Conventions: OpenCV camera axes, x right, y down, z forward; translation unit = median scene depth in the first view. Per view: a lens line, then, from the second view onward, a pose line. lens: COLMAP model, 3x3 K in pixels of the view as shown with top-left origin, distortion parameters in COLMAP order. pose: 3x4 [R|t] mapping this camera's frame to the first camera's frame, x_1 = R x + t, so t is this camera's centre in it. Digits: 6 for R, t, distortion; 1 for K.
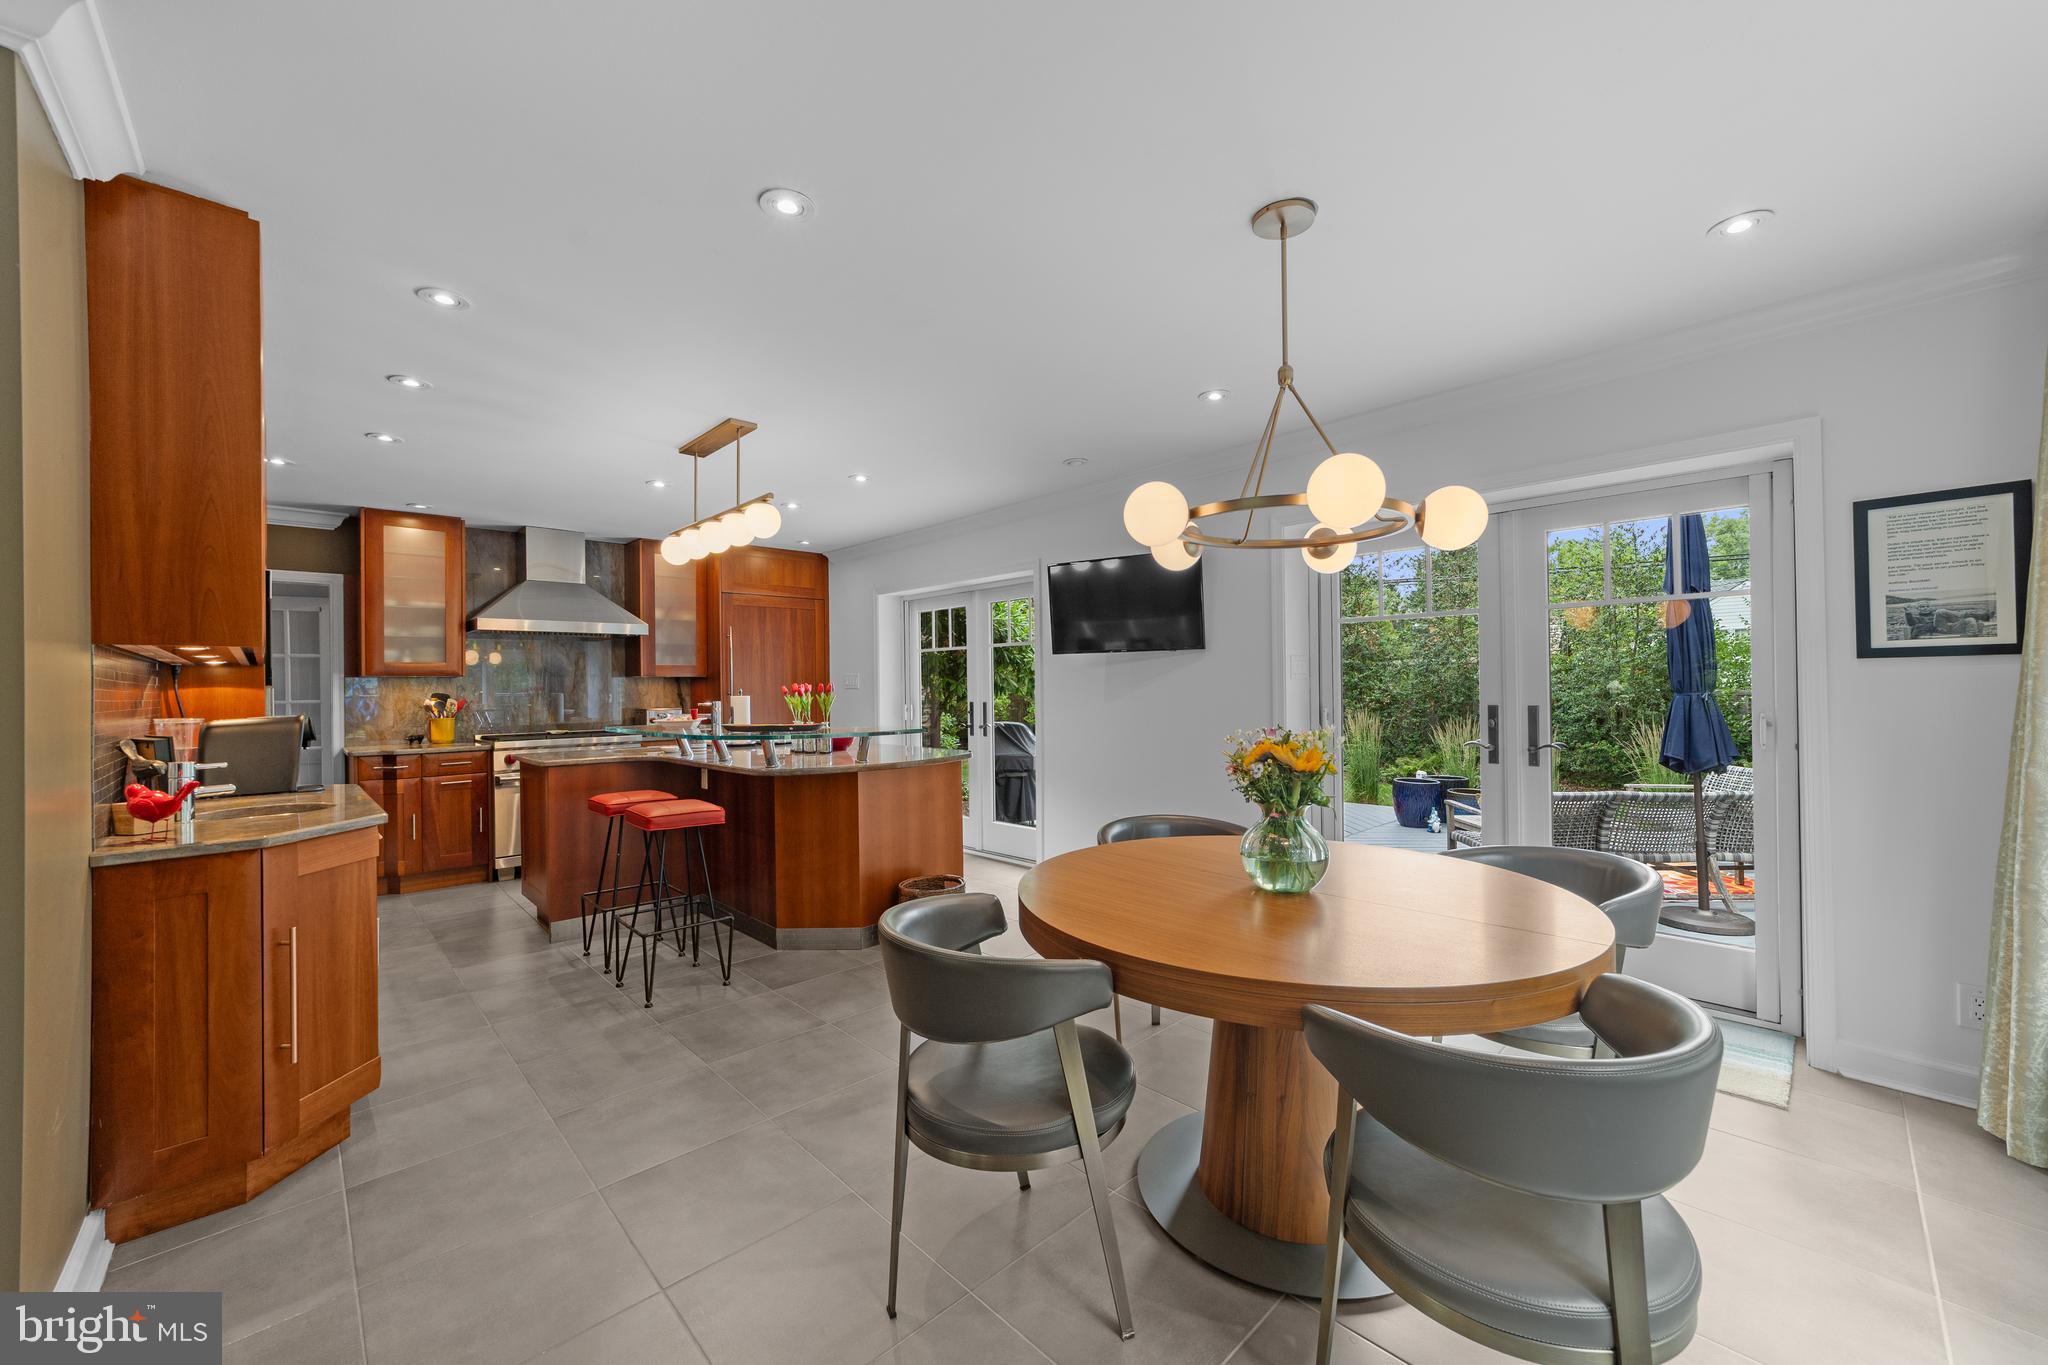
lens RADIAL K [[793.2, 0, 1020.6], [0, 793.2, 684.9], [0, 0, 1]] dist [0.000978, 0.002136]
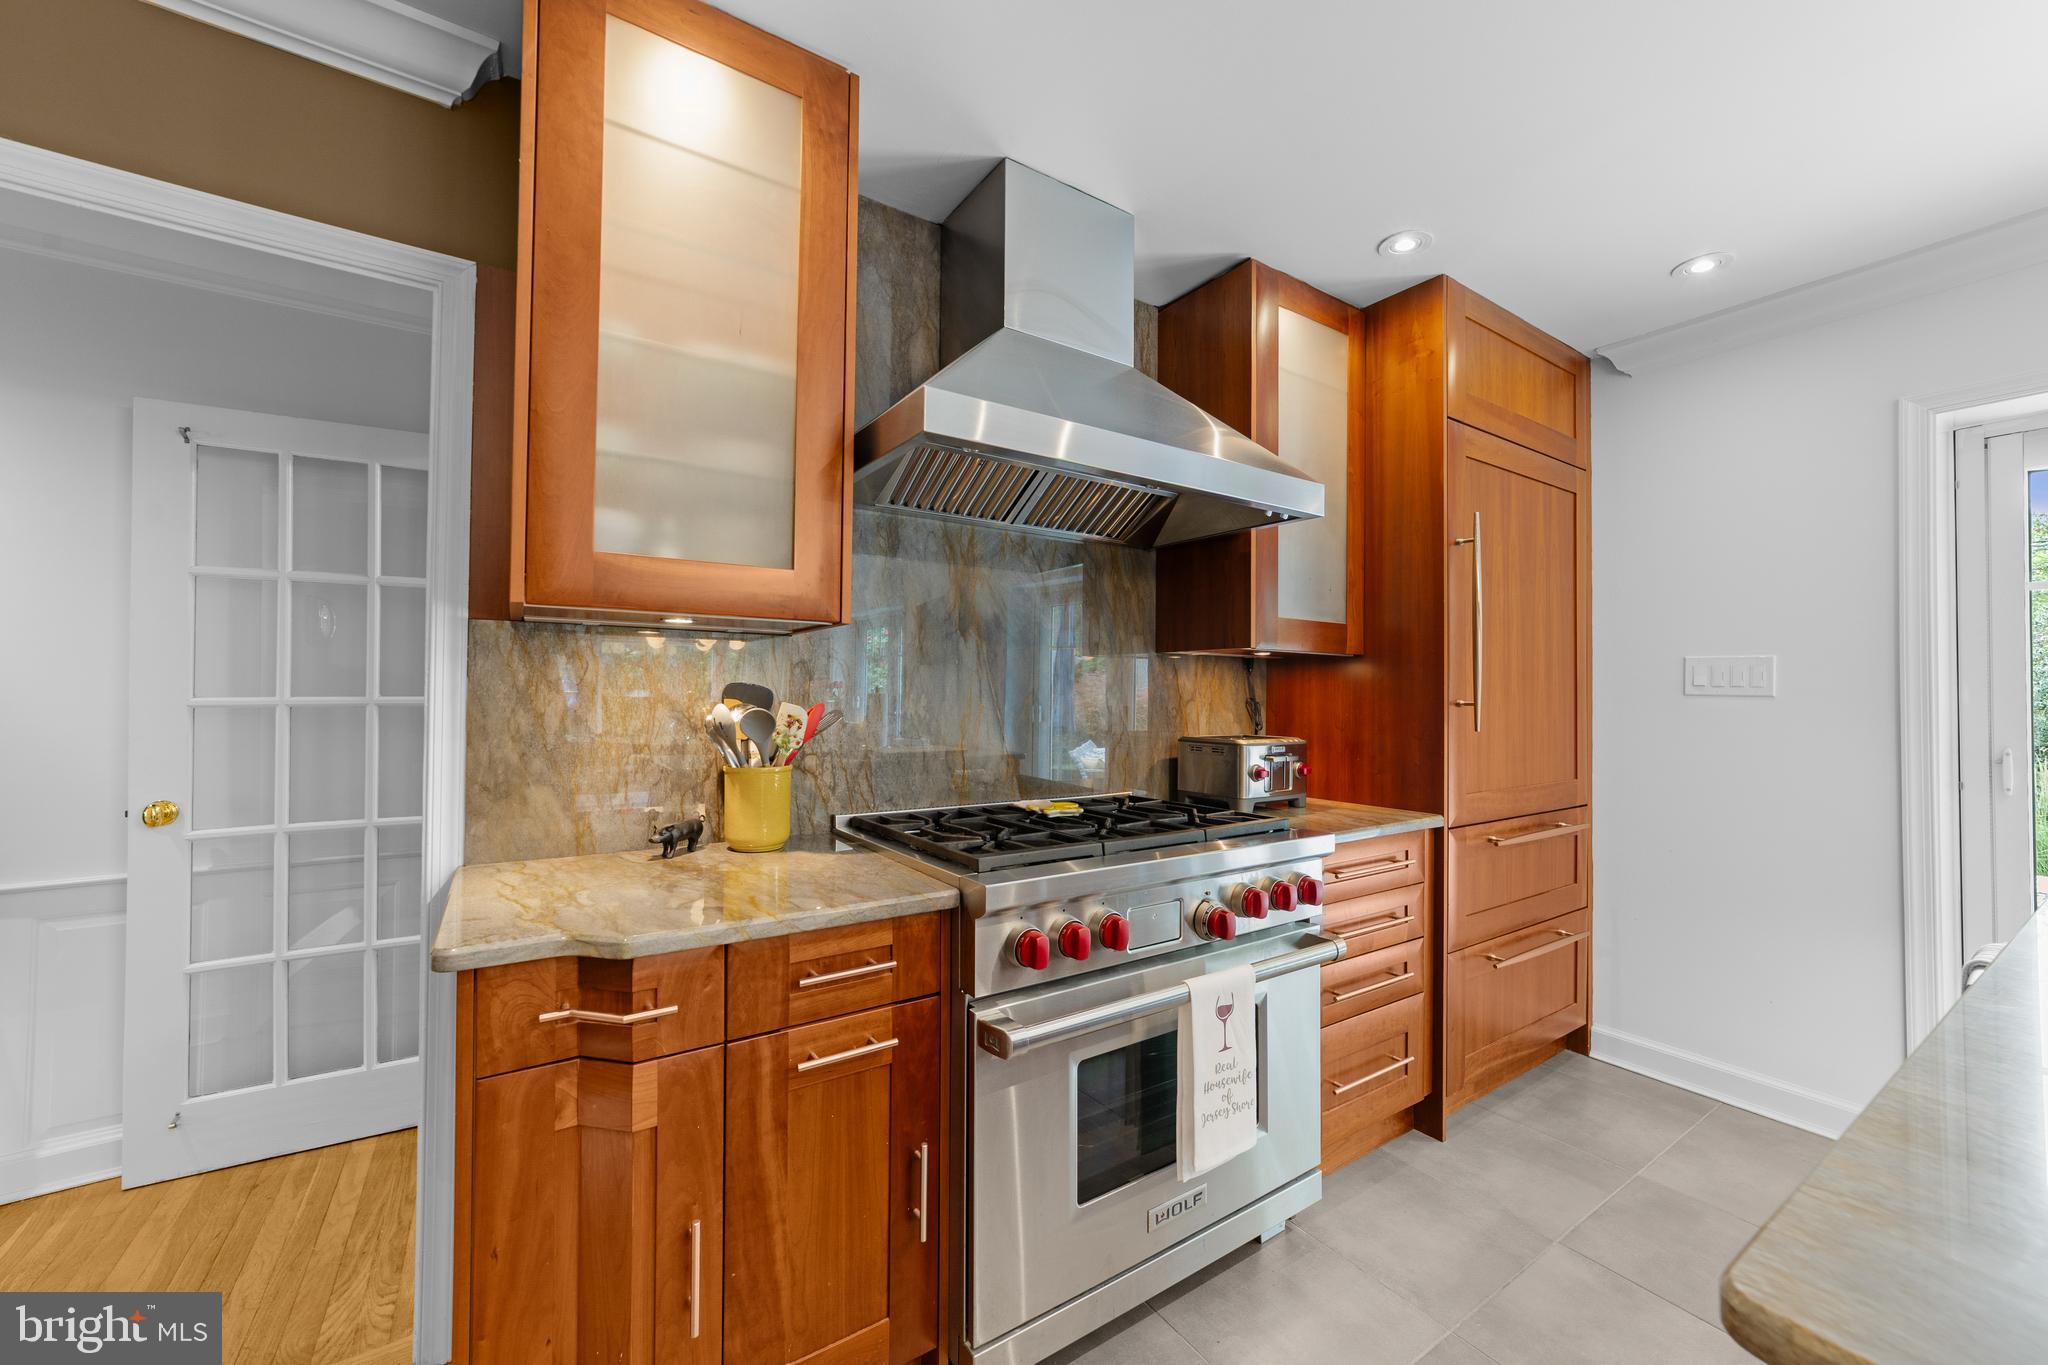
lens RADIAL K [[793.2, 0, 1030.3], [0, 793.2, 676.9], [0, 0, 1]] dist [0.000978, 0.002136]
pose [[0.985866, 0.010519, -0.167207, -0.598403], [-0.013869, 0.999725, -0.018883, 0.012500], [0.166963, 0.020936, 0.985741, 0.746703]]
